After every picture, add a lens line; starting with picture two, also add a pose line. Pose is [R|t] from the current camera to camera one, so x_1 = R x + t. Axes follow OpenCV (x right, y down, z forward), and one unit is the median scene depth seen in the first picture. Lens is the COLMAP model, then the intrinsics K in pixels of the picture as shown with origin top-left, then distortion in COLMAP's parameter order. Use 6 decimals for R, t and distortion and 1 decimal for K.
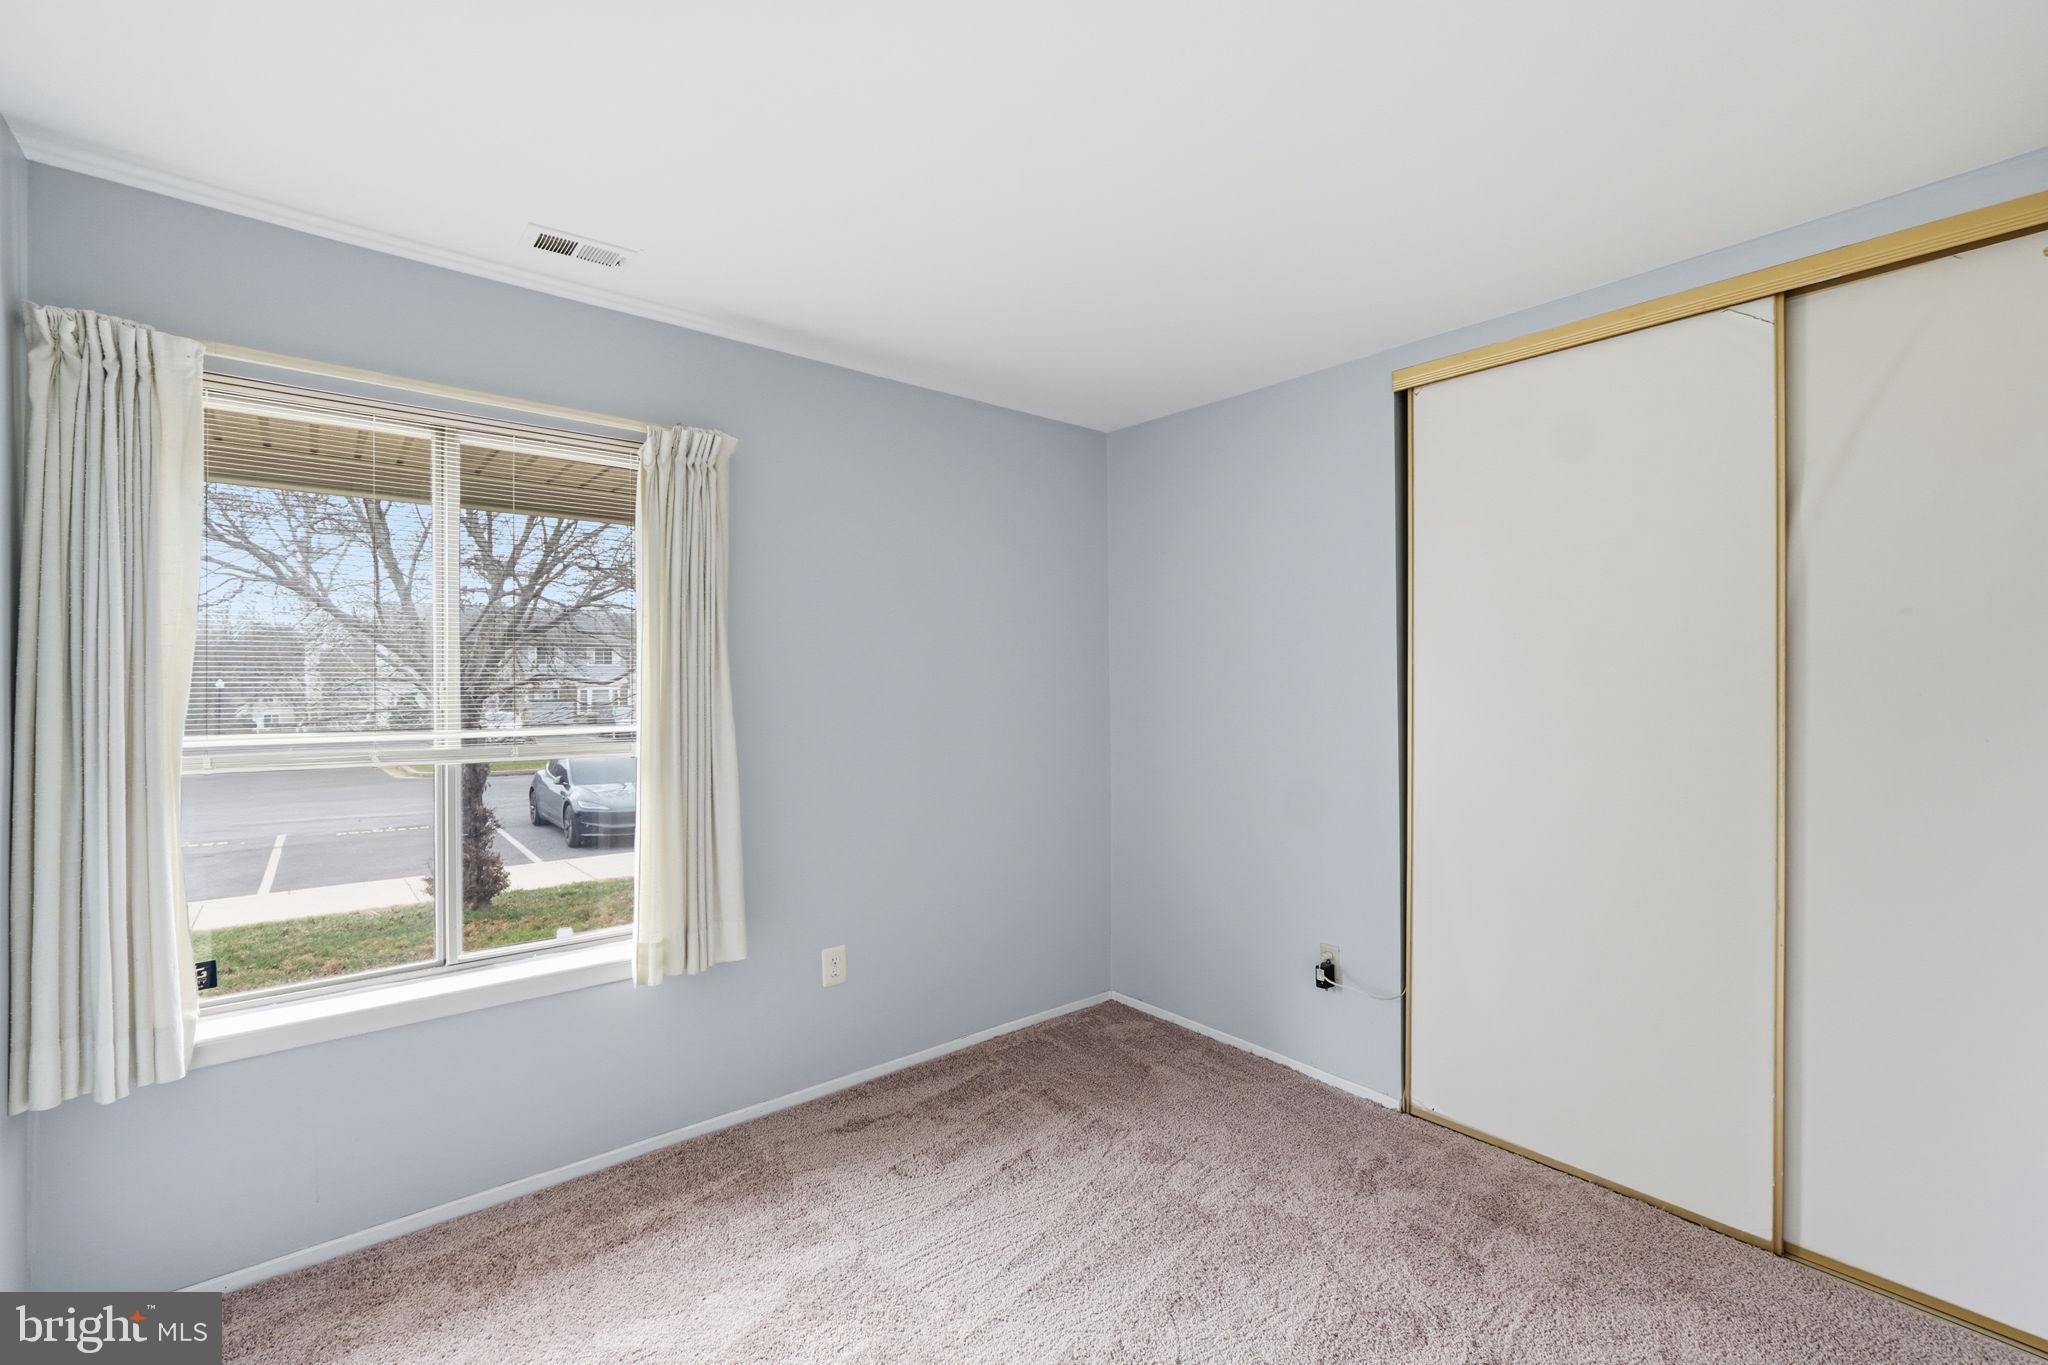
lens RADIAL K [[873.2, 0, 1027.7], [0, 873.2, 692.2], [0, 0, 1]] dist [-0.011867, 0.003122]
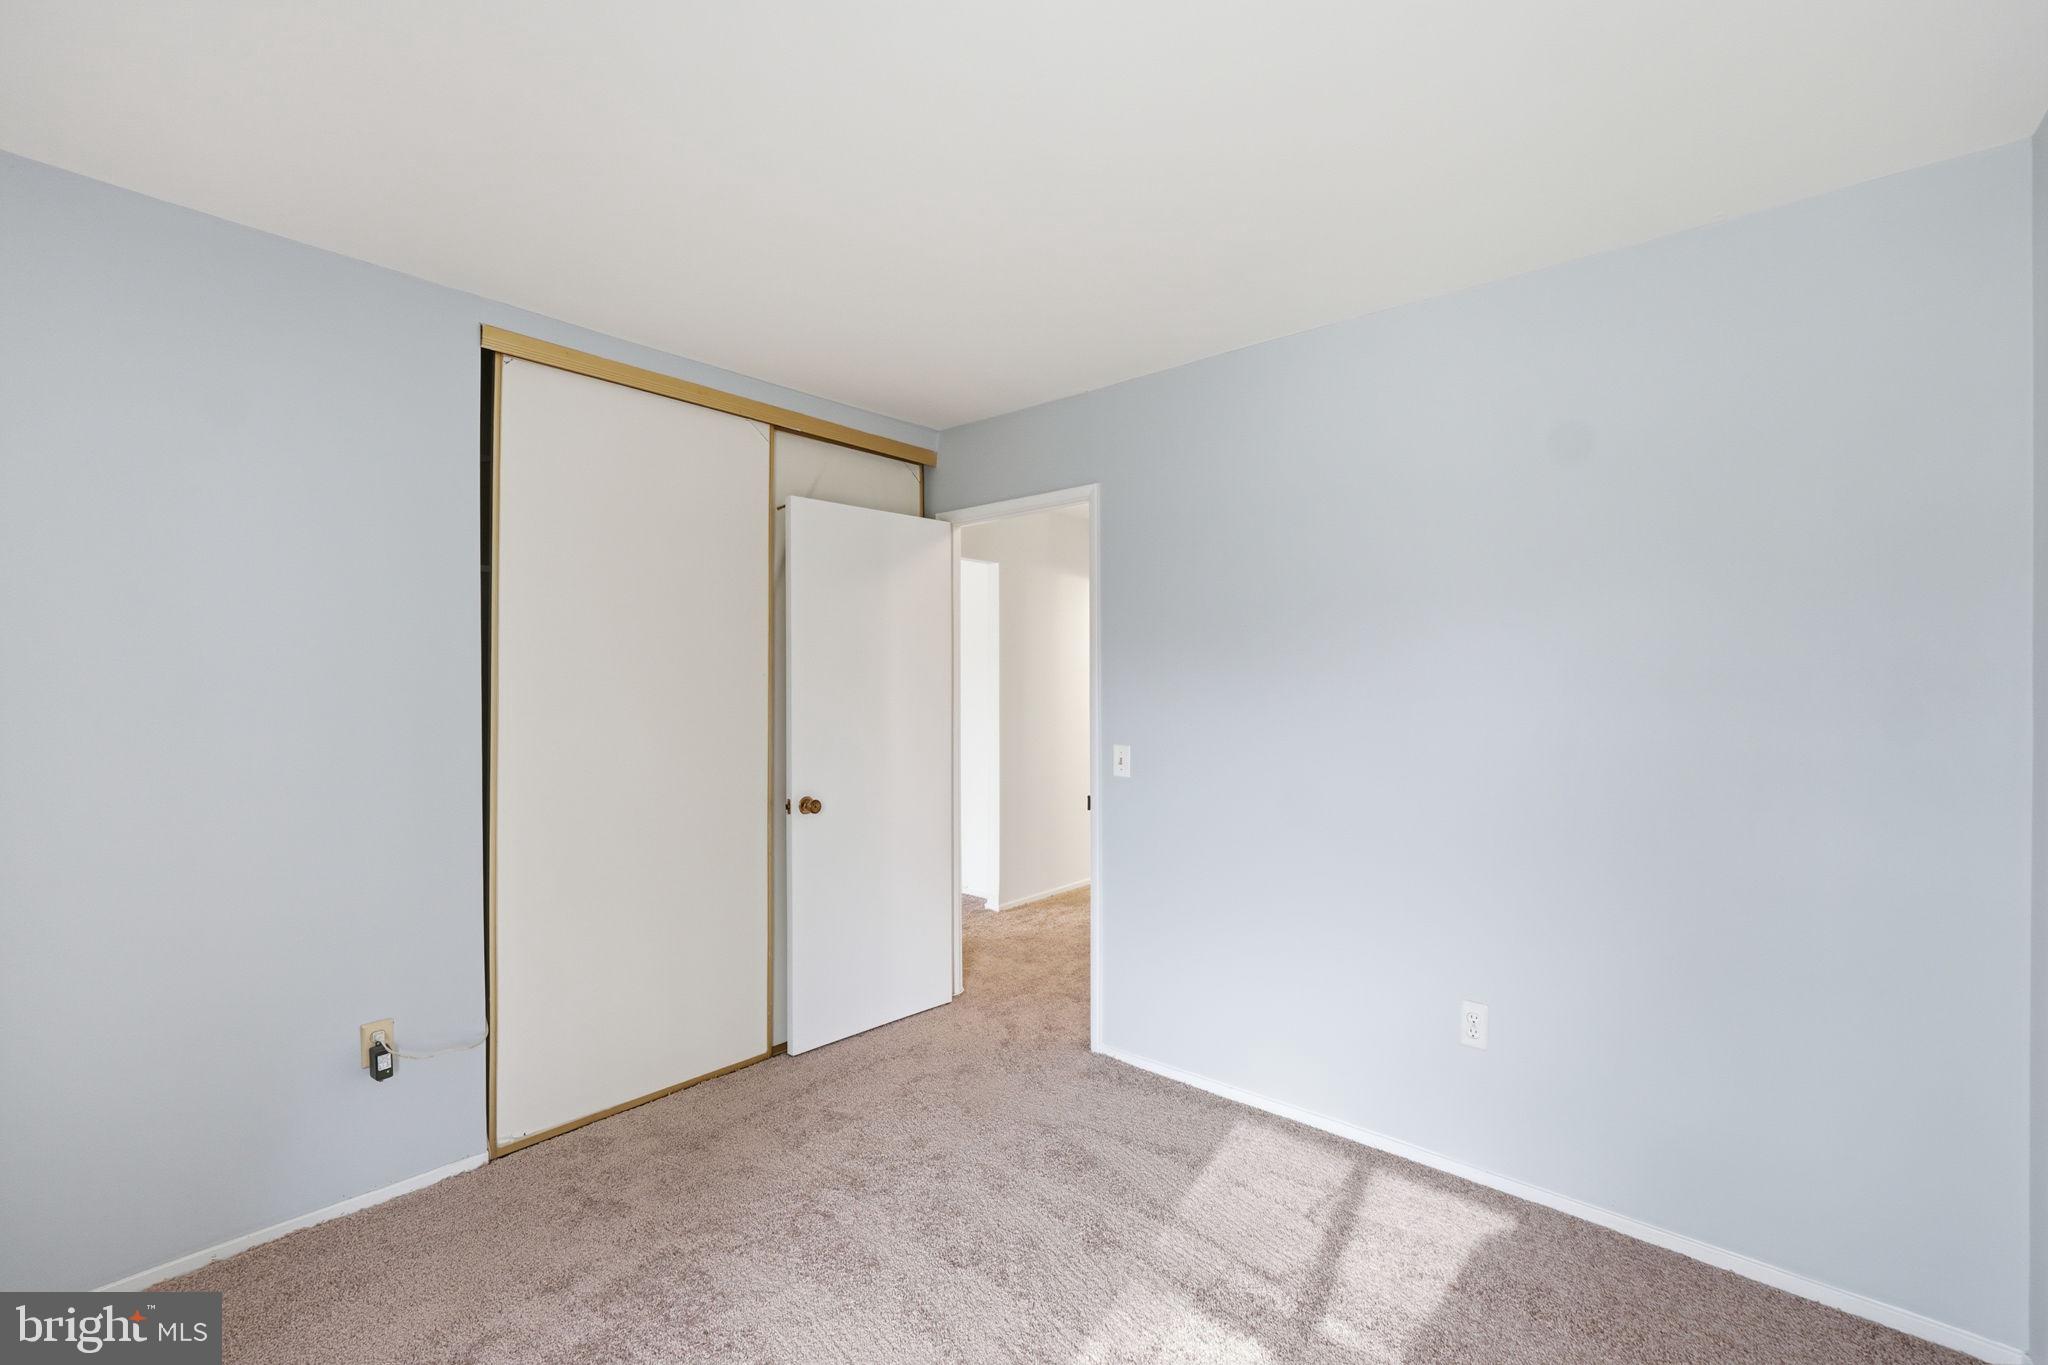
lens RADIAL K [[873.2, 0, 1014.3], [0, 873.2, 672.8], [0, 0, 1]] dist [-0.011867, 0.003122]
pose [[-0.146904, 0.004171, 0.989142, -0.571612], [0.006246, 0.999975, -0.003289, -0.012074], [-0.989131, 0.005695, -0.146926, 0.648043]]
